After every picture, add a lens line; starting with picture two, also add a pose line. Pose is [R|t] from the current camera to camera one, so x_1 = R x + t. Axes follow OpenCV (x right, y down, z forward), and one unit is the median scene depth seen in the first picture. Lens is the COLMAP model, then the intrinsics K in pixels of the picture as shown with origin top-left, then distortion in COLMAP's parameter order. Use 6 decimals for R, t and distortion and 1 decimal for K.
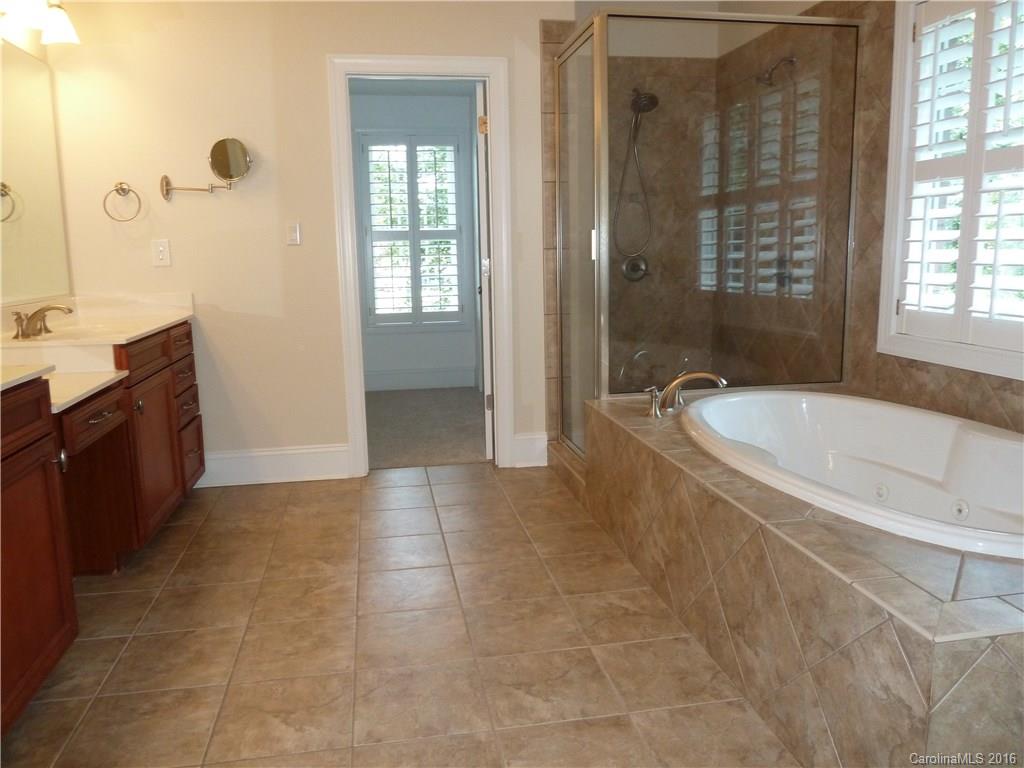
lens RADIAL K [[766.6, 0, 504.3], [0, 766.6, 379.1], [0, 0, 1]] dist [-0.032977, 0.008237]
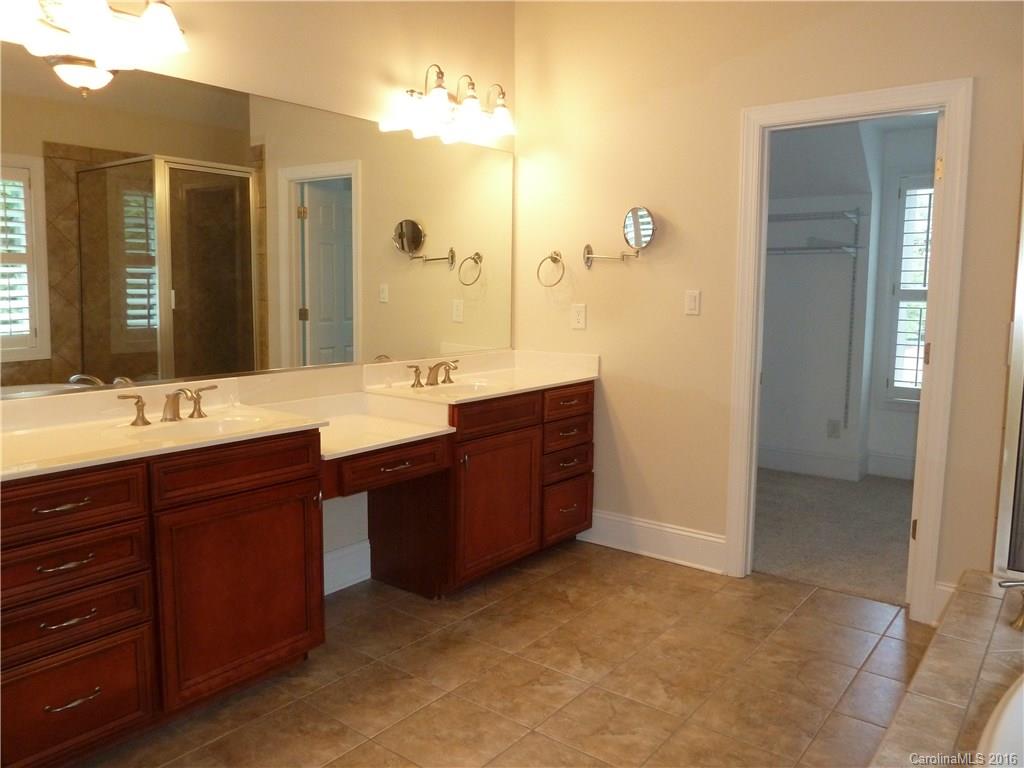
lens RADIAL K [[766.6, 0, 504.3], [0, 766.6, 379.1], [0, 0, 1]] dist [-0.032977, 0.008237]
pose [[0.665811, 0.110197, -0.737938, 0.363269], [-0.142024, 0.989668, 0.019646, -0.109139], [0.732478, 0.091725, 0.674583, 0.266458]]
